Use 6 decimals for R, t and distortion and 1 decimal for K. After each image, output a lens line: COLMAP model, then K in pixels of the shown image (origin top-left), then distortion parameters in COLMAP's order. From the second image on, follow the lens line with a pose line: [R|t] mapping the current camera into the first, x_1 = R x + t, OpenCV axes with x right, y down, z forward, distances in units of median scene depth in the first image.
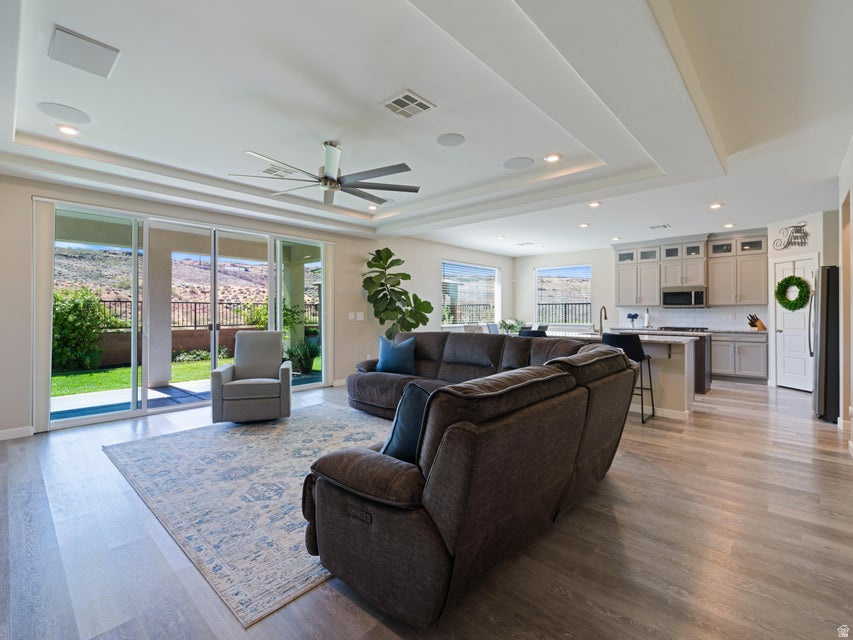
lens RADIAL K [[393.5, 0, 424.4], [0, 393.5, 314.6], [0, 0, 1]] dist [0.003180, 0.000067]
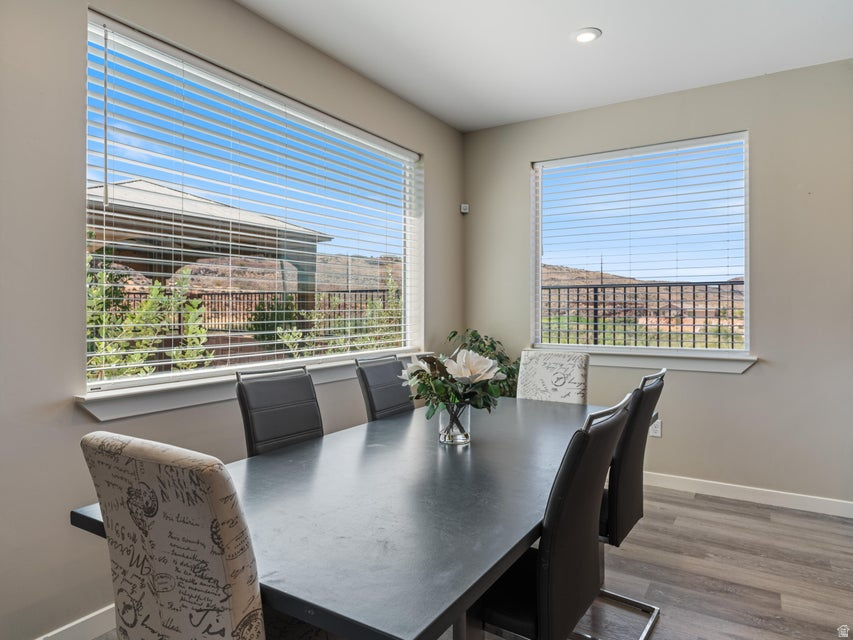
lens RADIAL K [[545.5, 0, 426.5], [0, 545.5, 320.0], [0, 0, 1]] dist [-0.028130, -0.000151]
pose [[0.981724, -0.007154, 0.190177, 0.199165], [0.004950, 0.999915, 0.012064, -0.006583], [-0.190247, -0.010902, 0.981676, 1.000180]]
